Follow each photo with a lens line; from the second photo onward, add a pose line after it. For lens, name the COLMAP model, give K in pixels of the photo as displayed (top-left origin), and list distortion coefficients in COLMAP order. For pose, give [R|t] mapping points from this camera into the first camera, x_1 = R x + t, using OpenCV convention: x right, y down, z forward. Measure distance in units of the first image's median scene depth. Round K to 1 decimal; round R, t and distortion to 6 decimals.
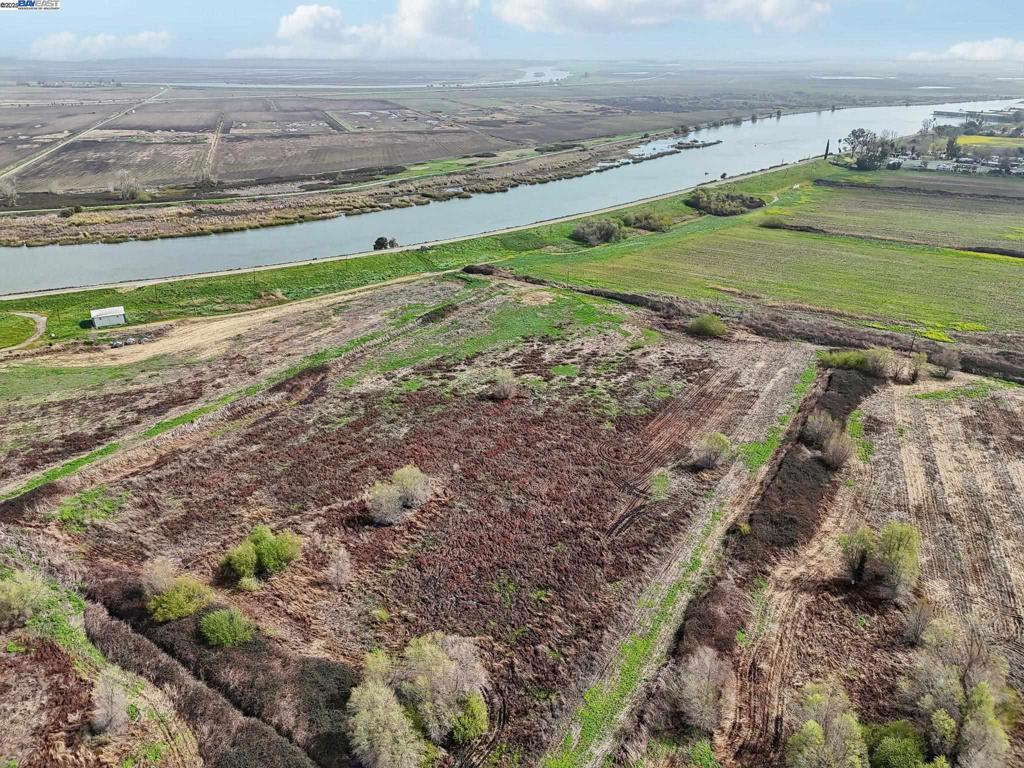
lens RADIAL K [[752.6, 0, 514.5], [0, 752.6, 385.7], [0, 0, 1]] dist [0.045333, -0.042082]
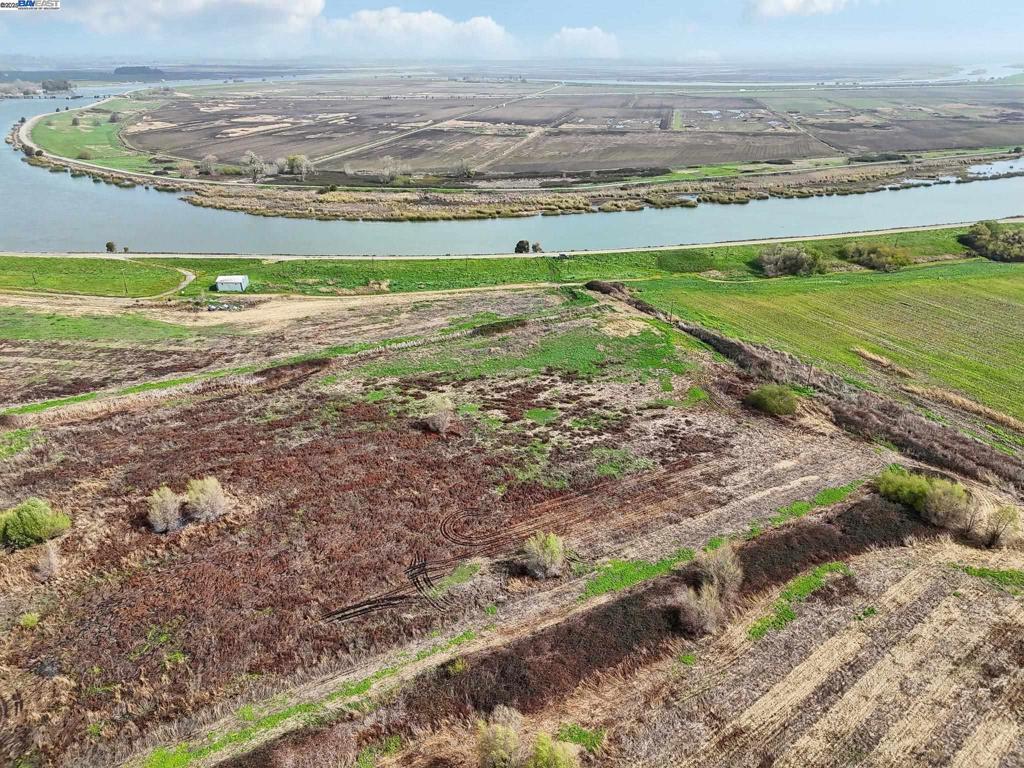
lens RADIAL K [[752.6, 0, 511.7], [0, 752.6, 385.4], [0, 0, 1]] dist [0.045333, -0.042082]
pose [[0.871341, 0.194718, -0.450389, 0.371685], [-0.193781, 0.979834, 0.048718, -0.079254], [0.450793, 0.044827, 0.891502, 0.195047]]
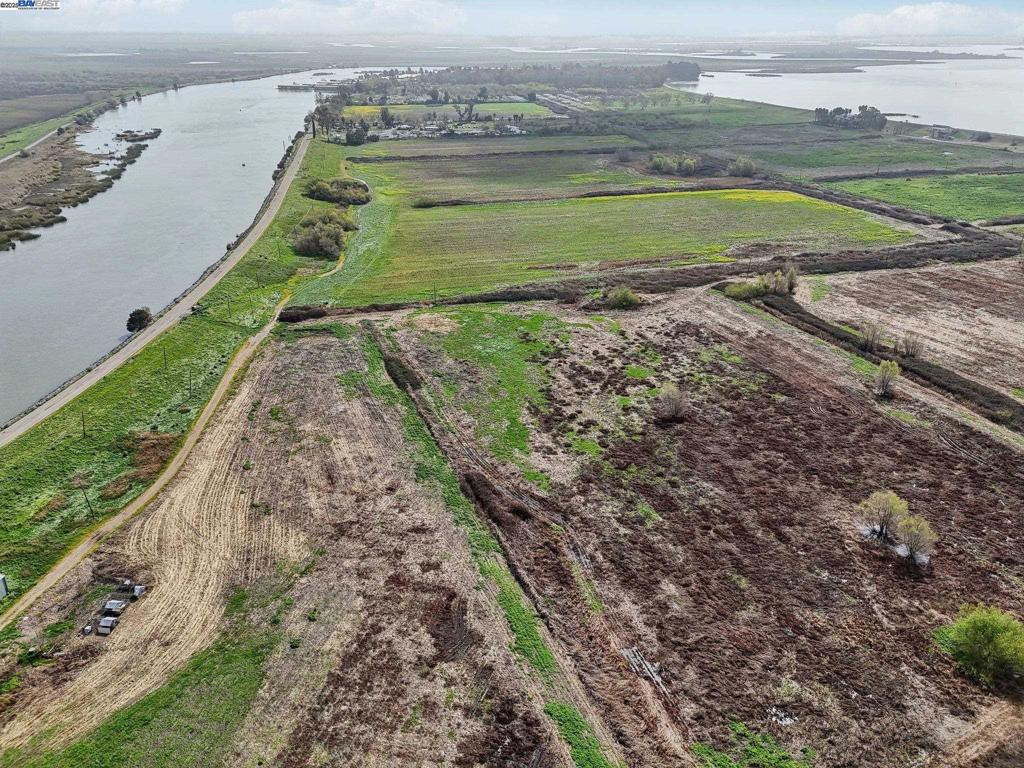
lens RADIAL K [[752.6, 0, 513.8], [0, 752.6, 382.5], [0, 0, 1]] dist [0.045333, -0.042082]
pose [[0.610619, -0.332783, 0.718610, -0.633510], [0.315793, 0.934475, 0.164412, -0.190062], [-0.726236, 0.126539, 0.675699, 0.423471]]
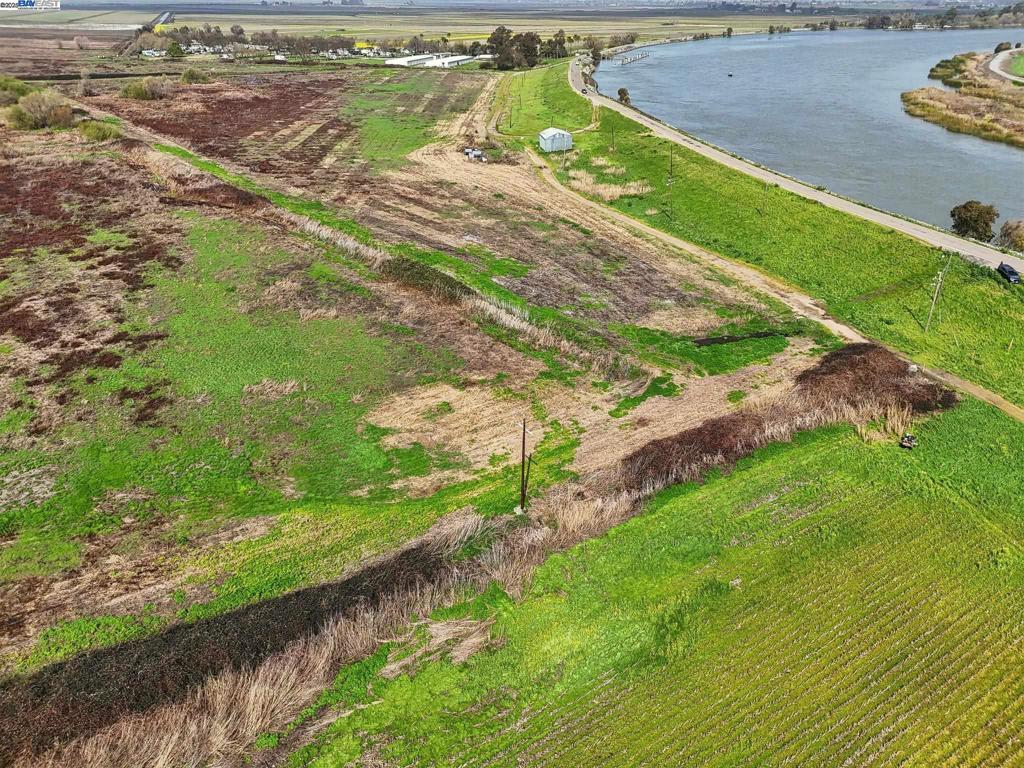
lens RADIAL K [[752.6, 0, 513.8], [0, 752.6, 385.8], [0, 0, 1]] dist [0.045333, -0.042082]
pose [[-0.337607, 0.424713, -0.840024, 0.275282], [-0.384602, 0.752287, 0.534926, -0.313859], [0.859129, 0.503670, -0.090631, 1.191642]]
